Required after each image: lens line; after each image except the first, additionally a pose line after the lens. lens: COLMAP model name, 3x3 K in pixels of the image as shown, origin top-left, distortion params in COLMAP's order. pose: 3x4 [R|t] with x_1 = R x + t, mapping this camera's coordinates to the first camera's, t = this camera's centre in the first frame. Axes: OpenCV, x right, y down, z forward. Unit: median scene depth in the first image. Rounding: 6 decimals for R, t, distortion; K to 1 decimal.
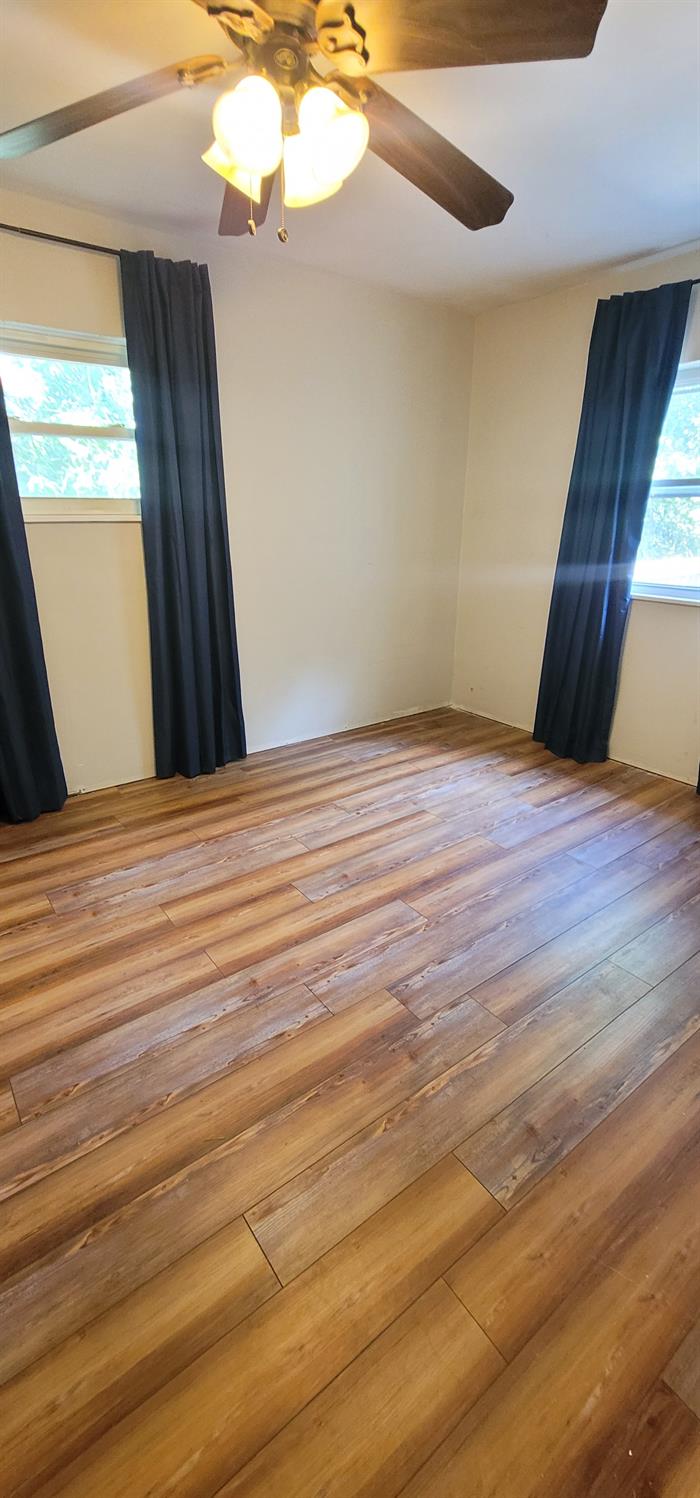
lens RADIAL K [[617.4, 0, 346.3], [0, 617.4, 747.2], [0, 0, 1]] dist [-0.000560, 0.000035]
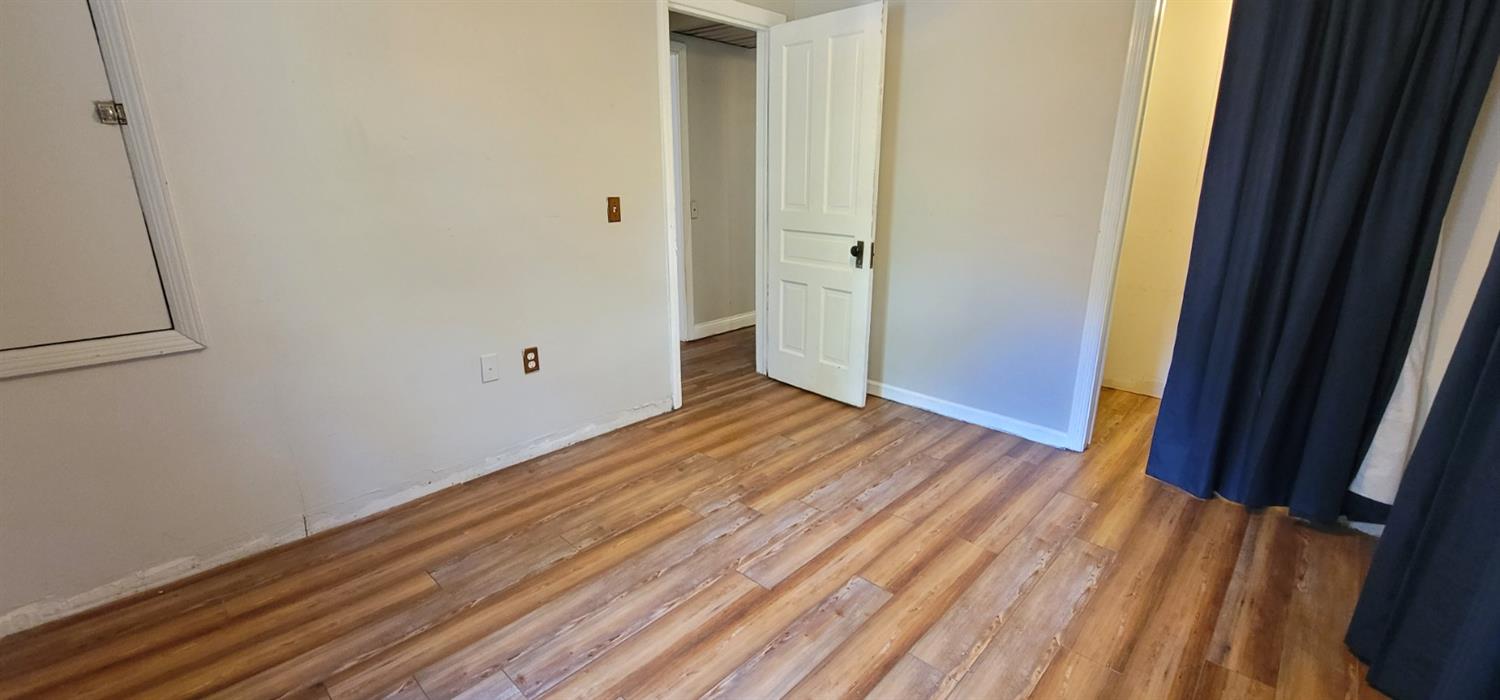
lens RADIAL K [[618.2, 0, 749.9], [0, 618.2, 351.3], [0, 0, 1]] dist [-0.000560, 0.000035]
pose [[-0.985159, 0.036501, -0.167719, 0.272424], [-0.072586, 0.796863, 0.599784, -0.624723], [0.155542, 0.603057, -0.782387, 1.614228]]
